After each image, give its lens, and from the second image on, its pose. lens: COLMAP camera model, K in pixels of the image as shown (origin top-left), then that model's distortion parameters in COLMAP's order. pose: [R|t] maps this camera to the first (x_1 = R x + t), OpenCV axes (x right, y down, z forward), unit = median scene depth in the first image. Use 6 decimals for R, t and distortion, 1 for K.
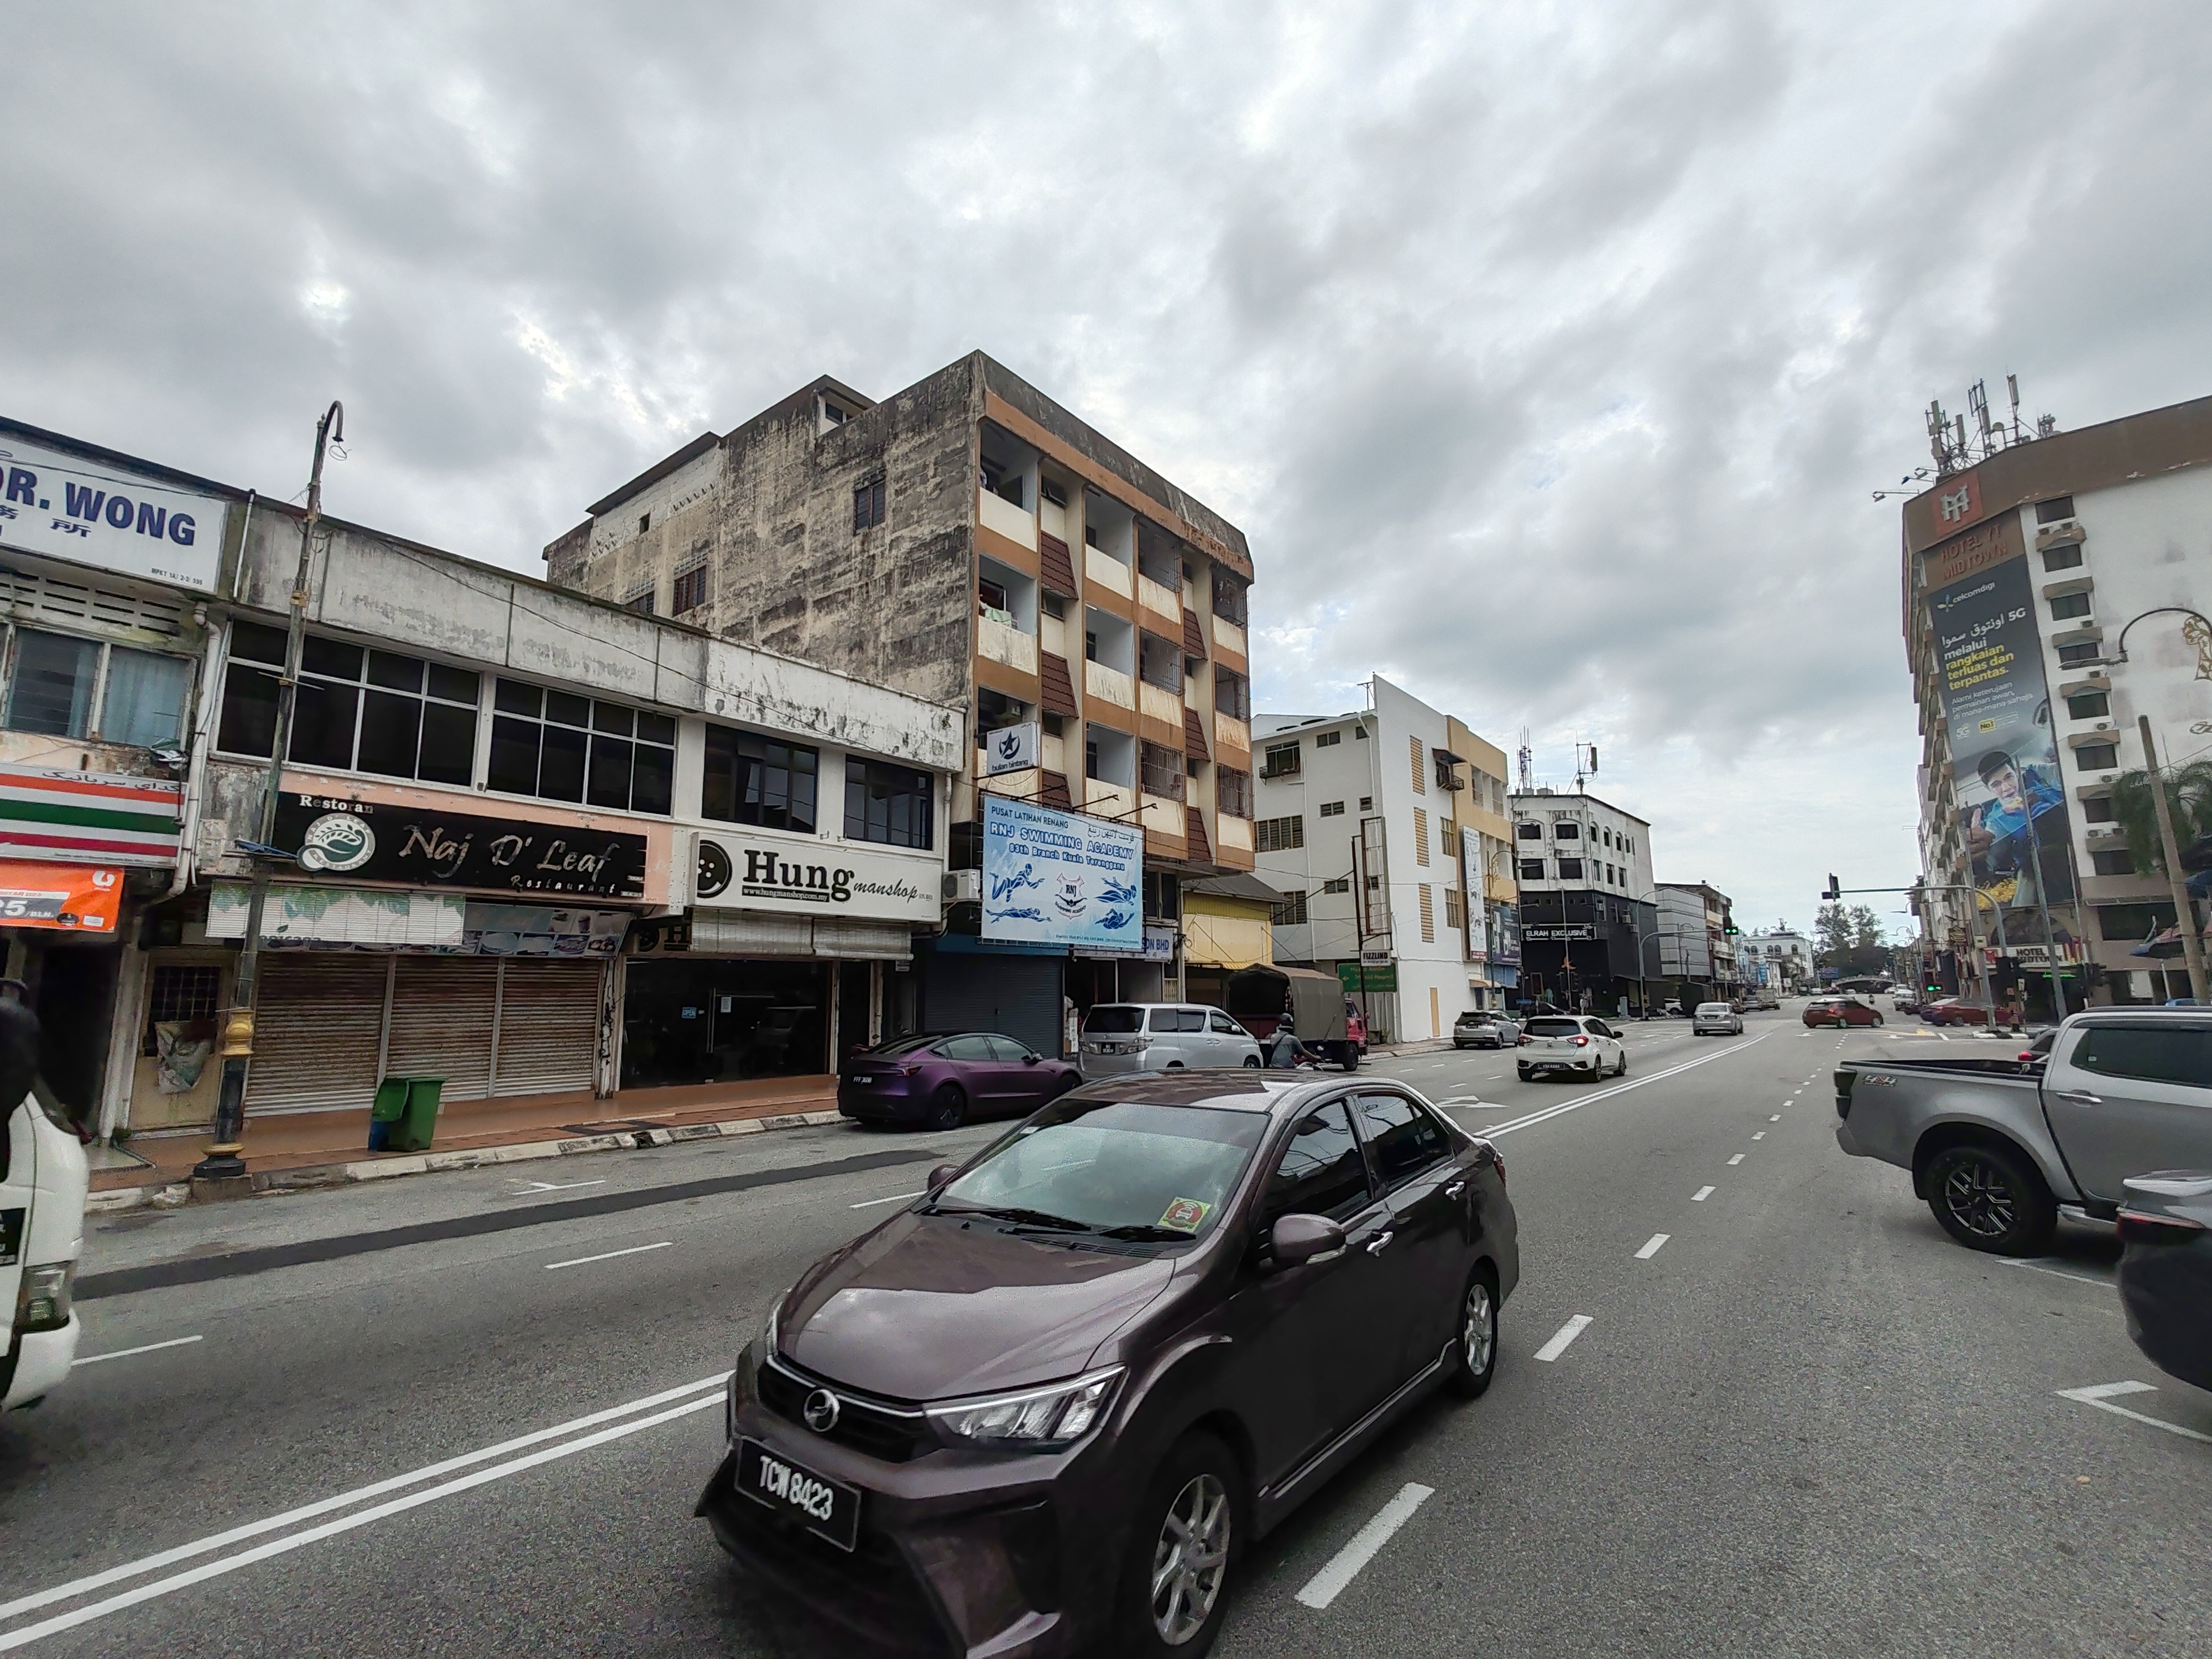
lens RADIAL K [[1002.8, 0, 1099.1], [0, 1002.8, 837.2], [0, 0, 1]] dist [-0.001622, 0.004656]
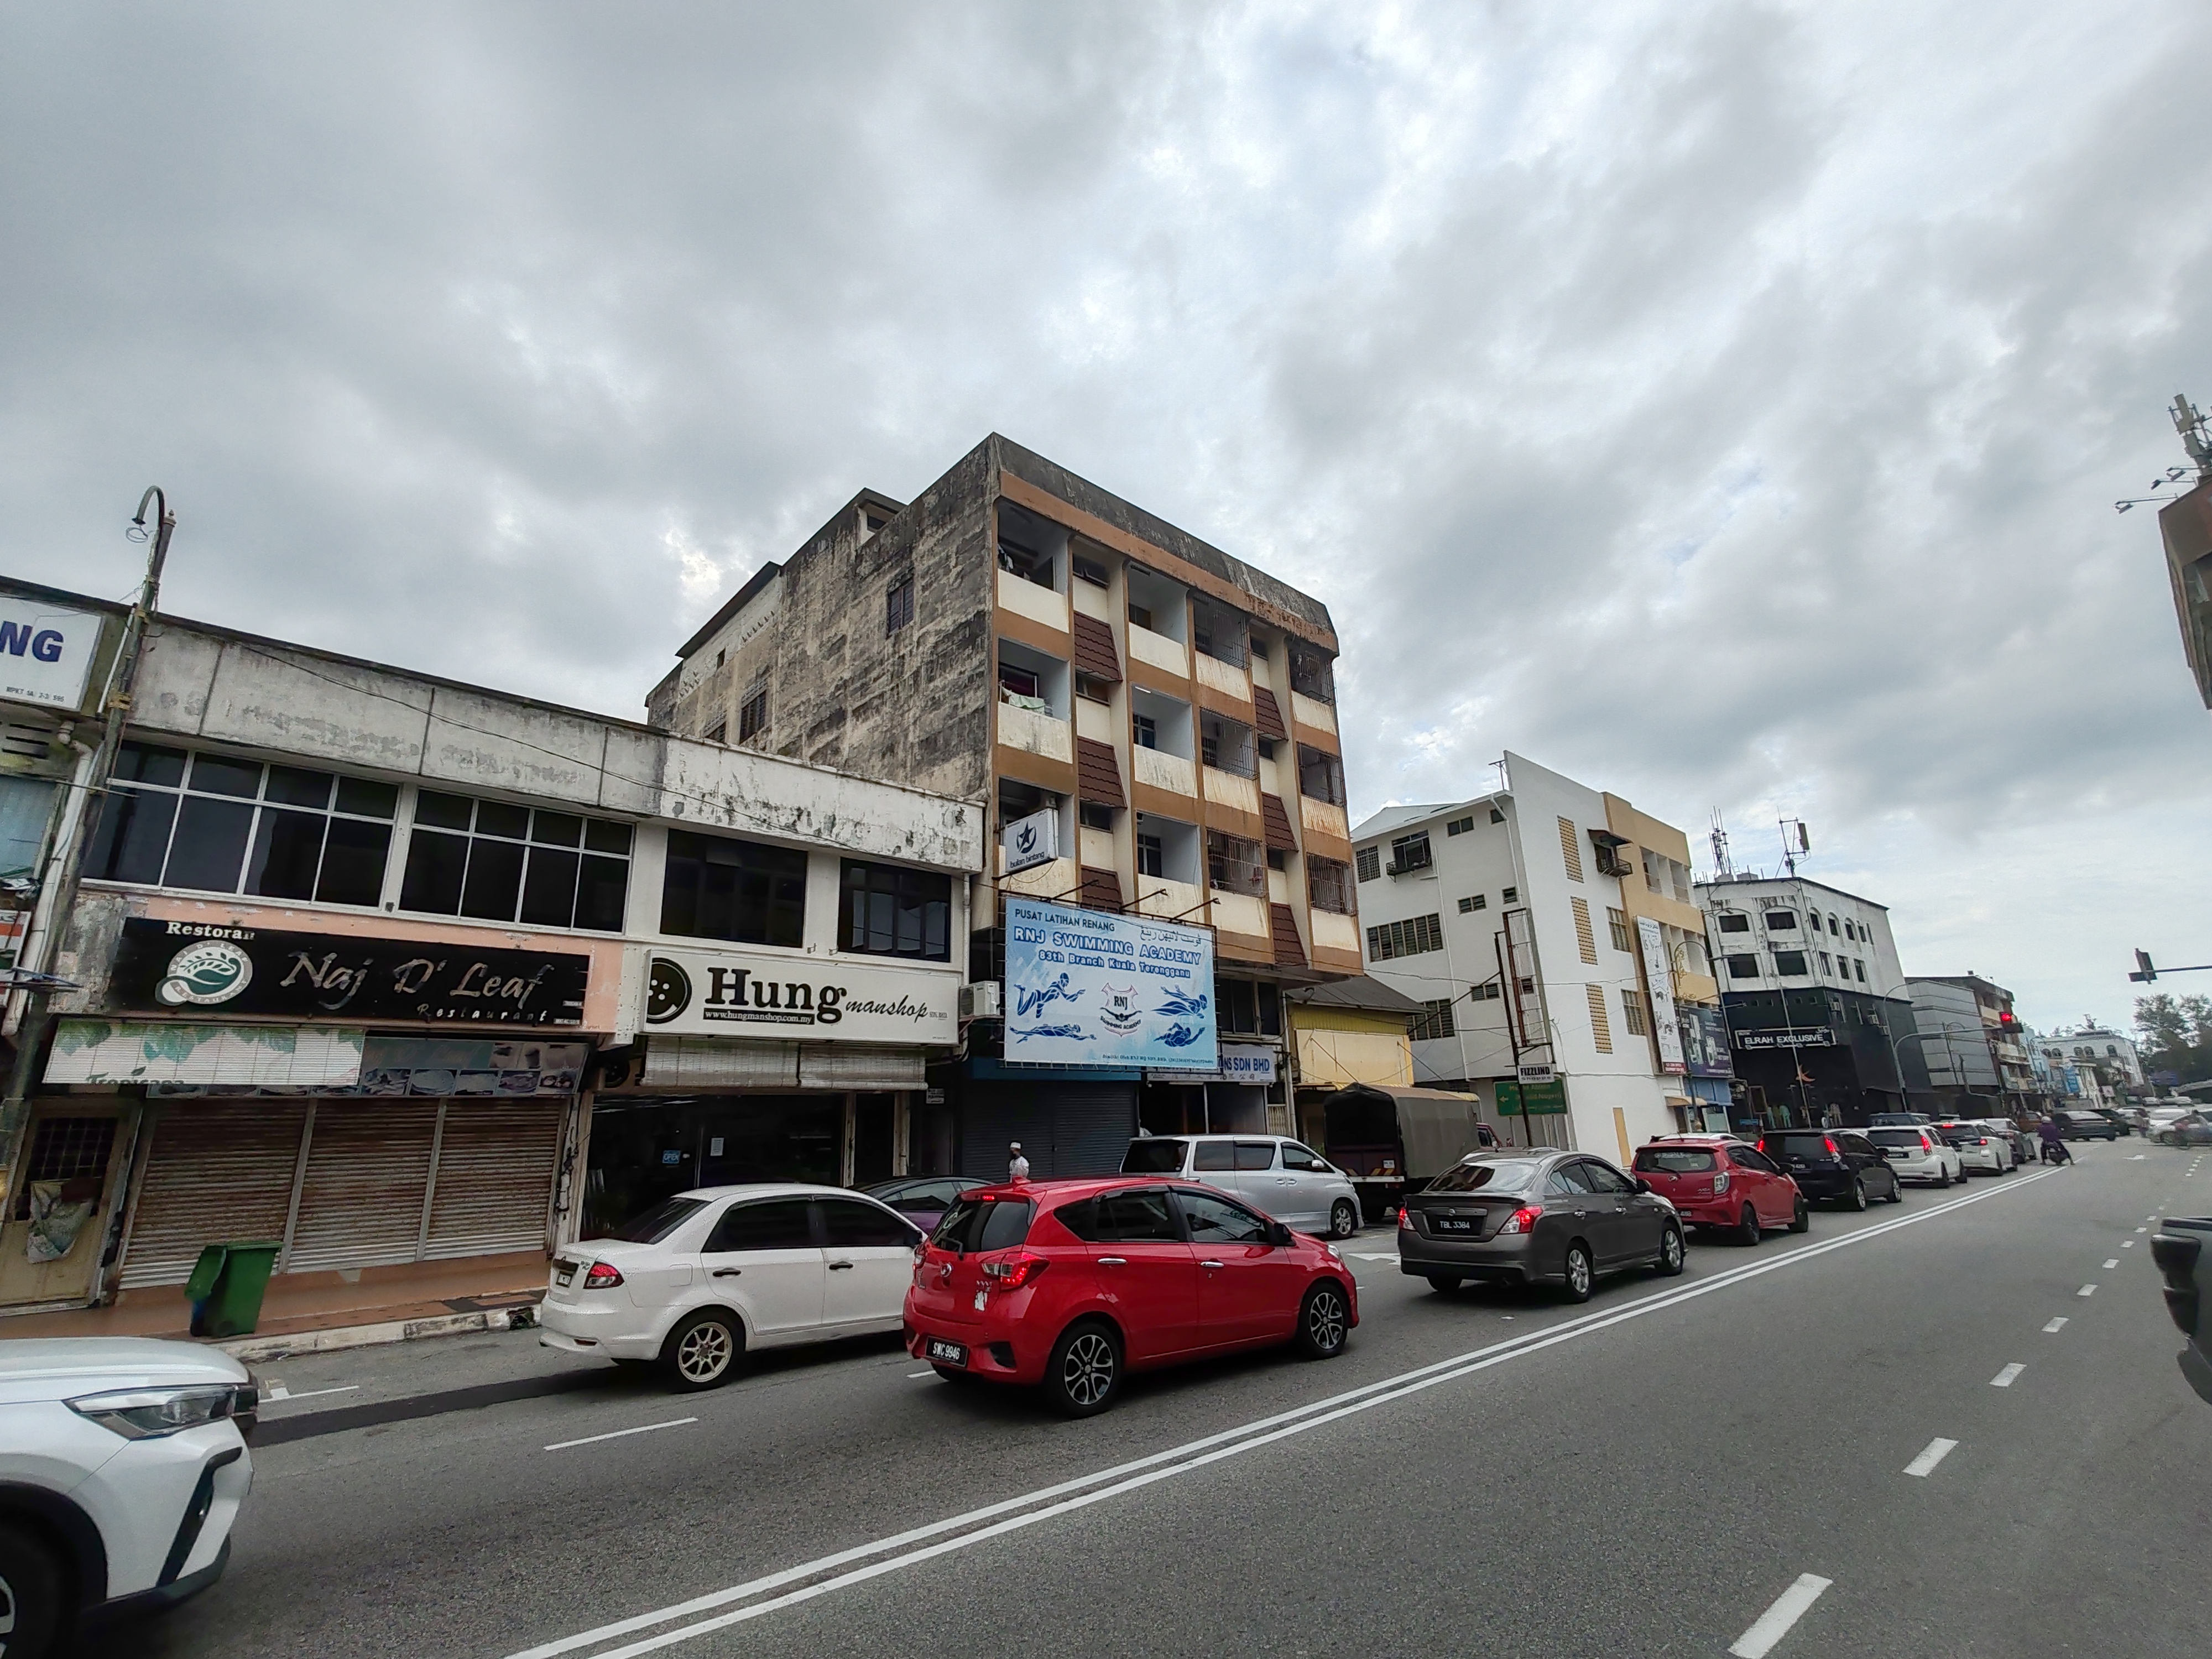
lens RADIAL K [[1002.0, 0, 1099.9], [0, 1002.0, 836.7], [0, 0, 1]] dist [-0.002380, 0.005065]
pose [[0.984161, -0.070223, -0.162774, 0.107963], [0.049104, 0.990255, -0.130320, 0.023307], [0.170339, 0.120263, 0.978019, 0.133721]]
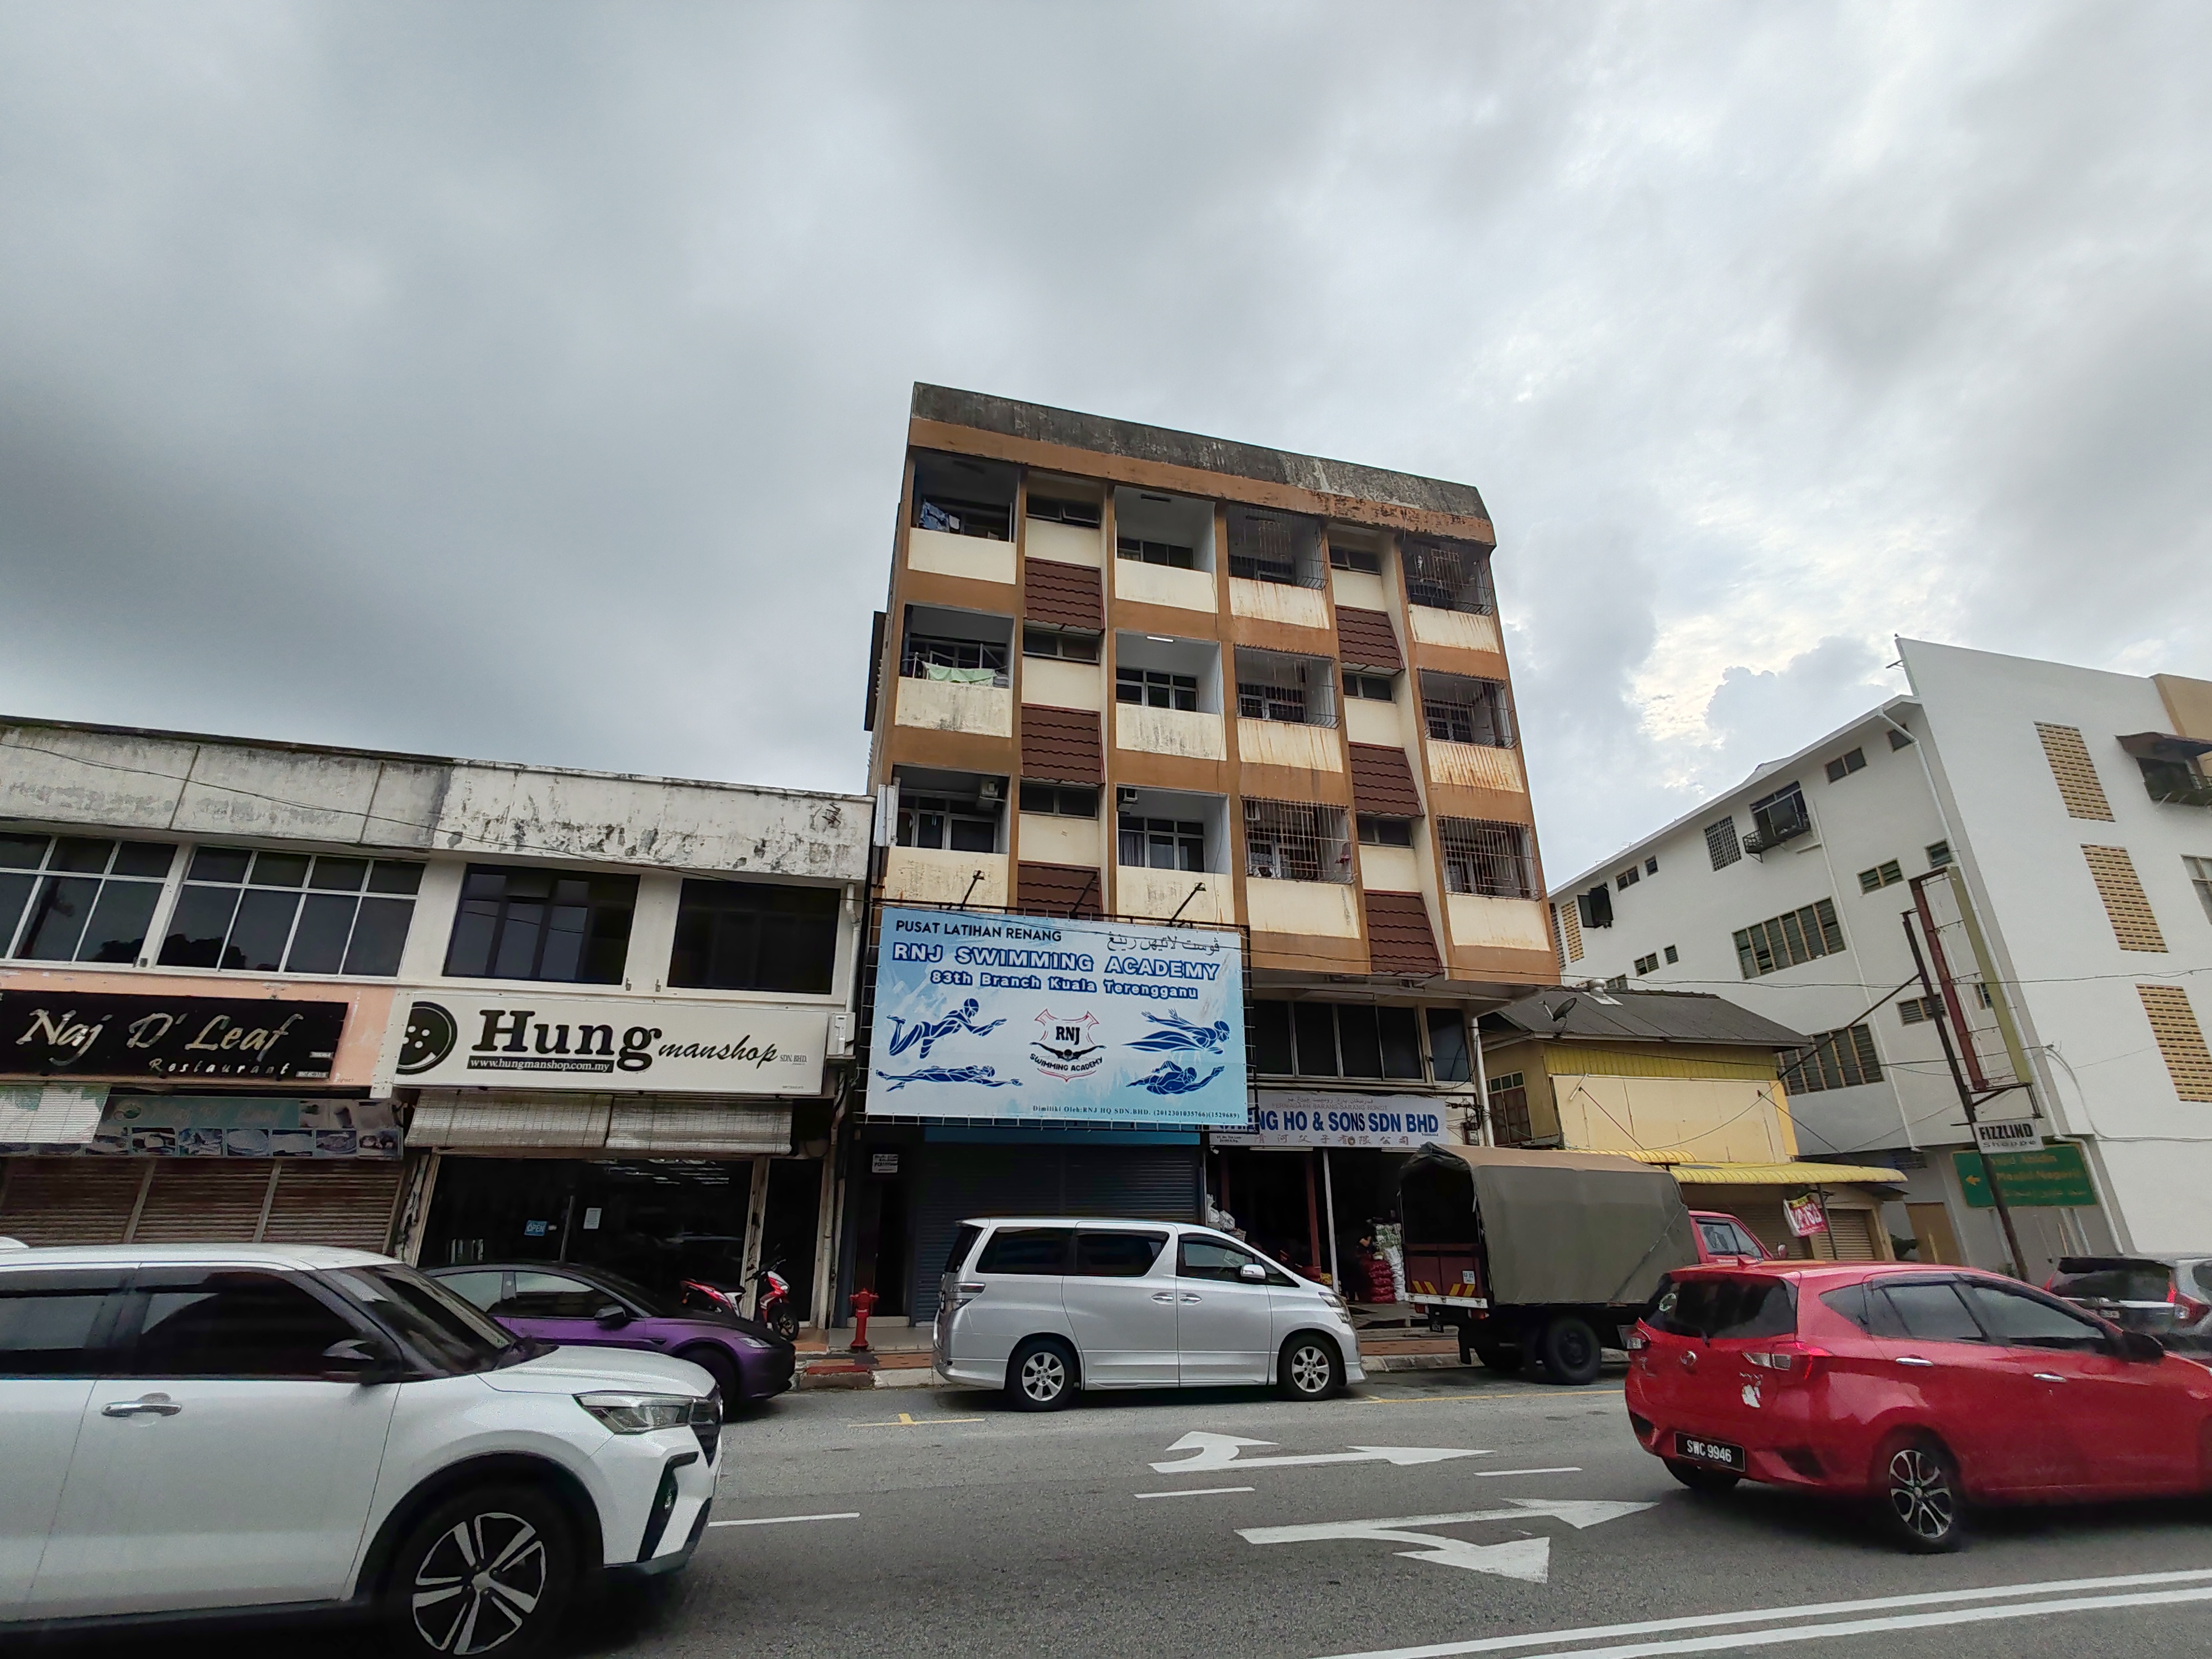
lens RADIAL K [[1002.8, 0, 1099.1], [0, 1002.8, 837.2], [0, 0, 1]] dist [-0.001622, 0.004656]
pose [[0.793524, -0.214966, -0.569306, 0.392896], [0.092428, 0.967251, -0.236396, 0.086101], [0.601479, 0.134966, 0.787405, 0.496074]]
